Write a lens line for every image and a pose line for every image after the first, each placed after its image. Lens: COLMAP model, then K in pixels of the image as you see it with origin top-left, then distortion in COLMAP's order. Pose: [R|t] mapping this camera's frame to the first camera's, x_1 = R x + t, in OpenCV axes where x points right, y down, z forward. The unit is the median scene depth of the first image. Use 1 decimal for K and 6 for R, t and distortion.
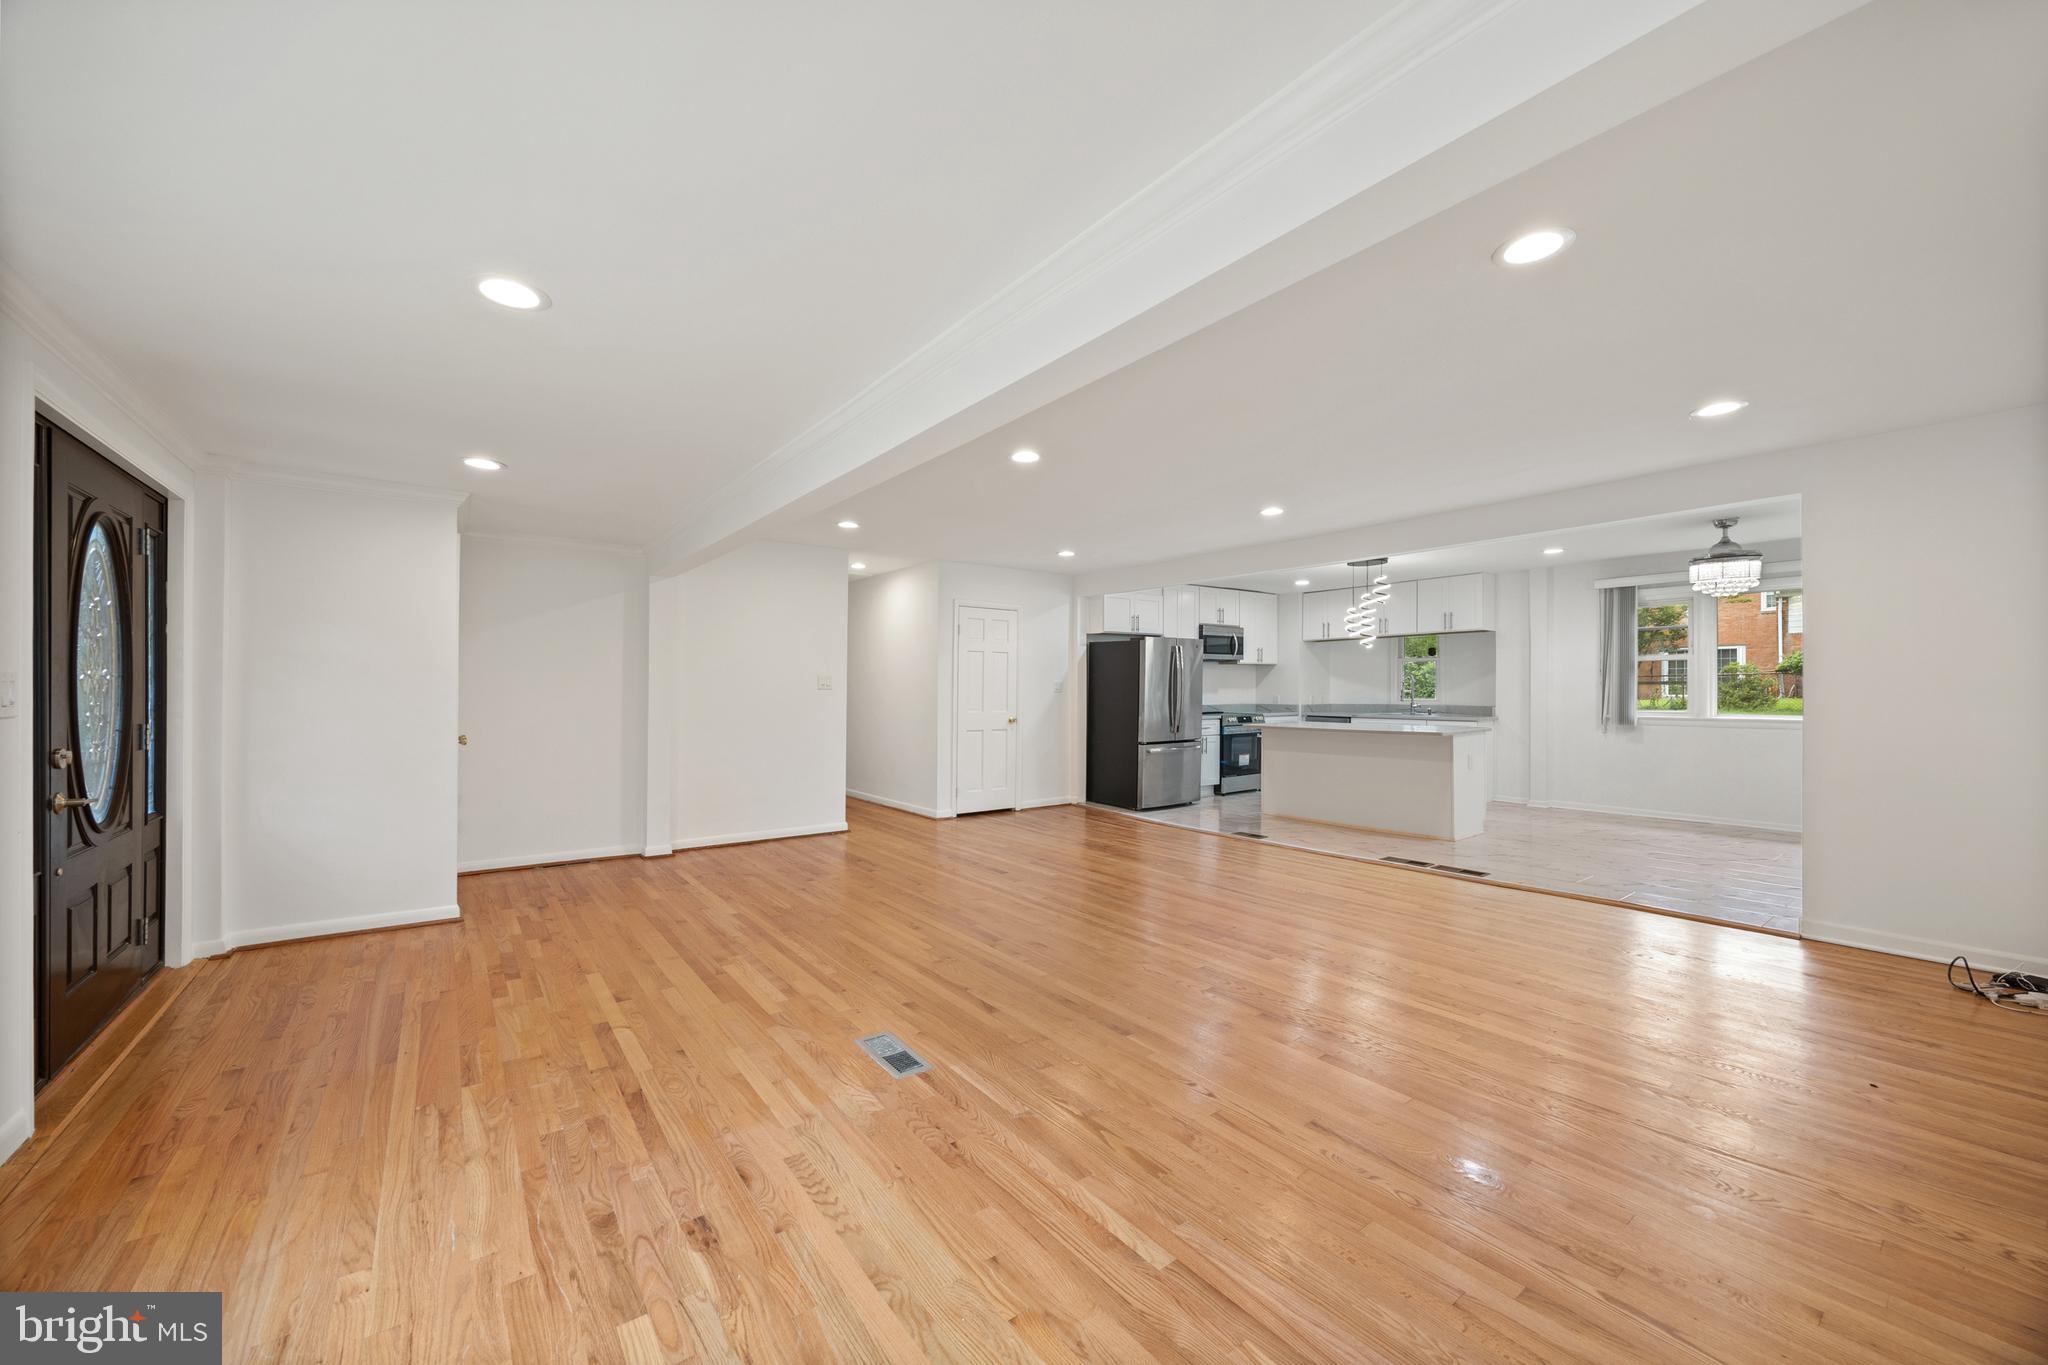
lens RADIAL K [[786.5, 0, 1018.9], [0, 786.5, 683.4], [0, 0, 1]] dist [0.010267, -0.000175]
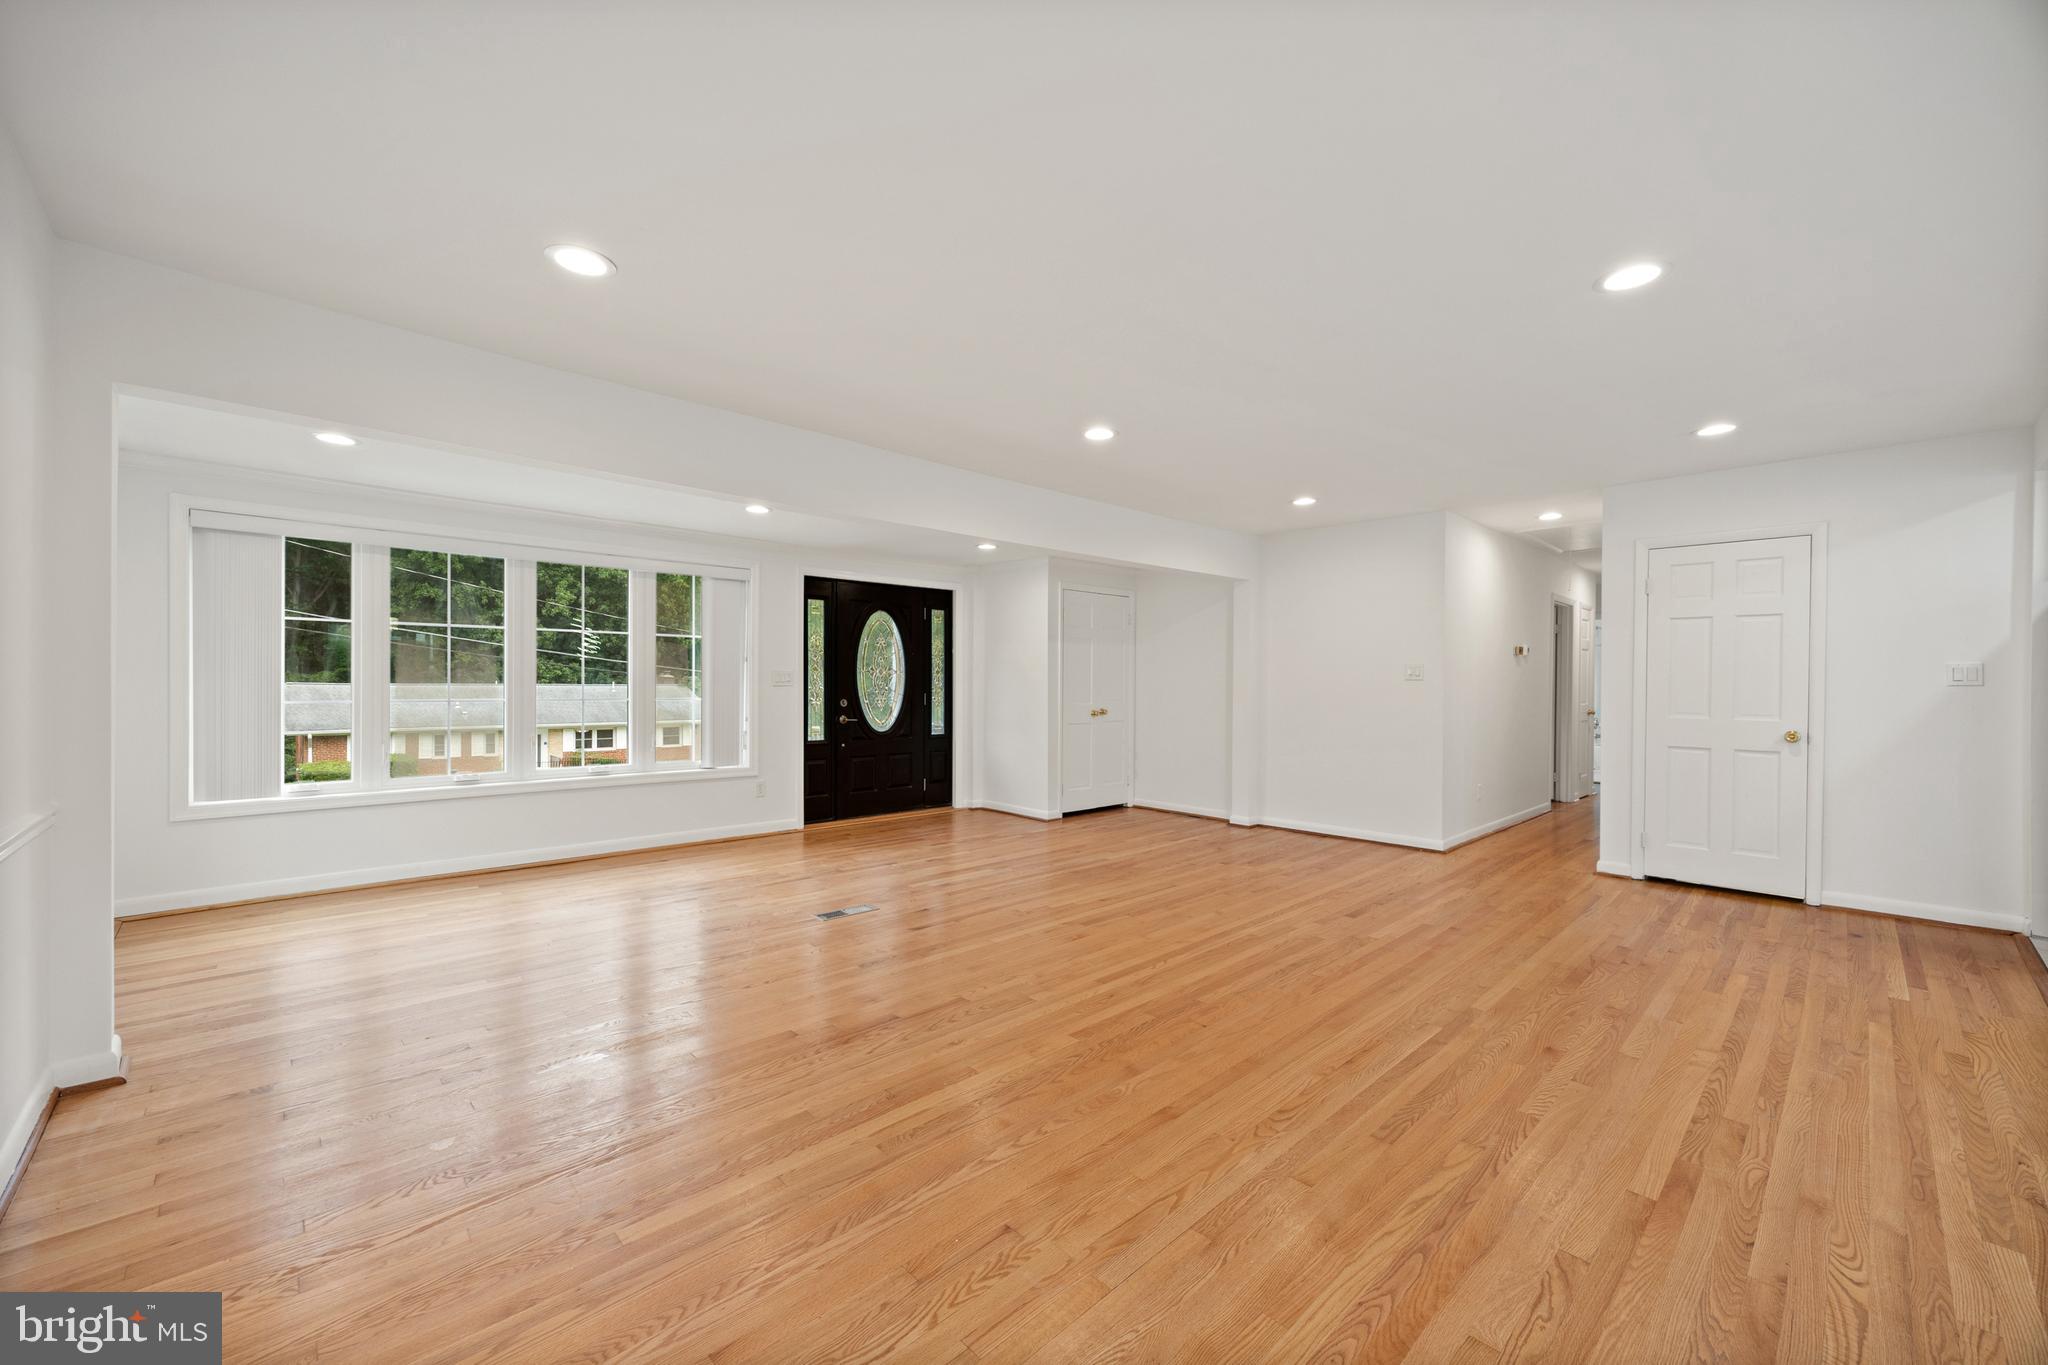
lens RADIAL K [[786.5, 0, 1020.8], [0, 786.5, 692.3], [0, 0, 1]] dist [0.010267, -0.000175]
pose [[0.104710, 0.003969, -0.994495, 0.810632], [0.005761, 0.999973, 0.004598, 0.016087], [0.994486, -0.006211, 0.104684, 0.672050]]
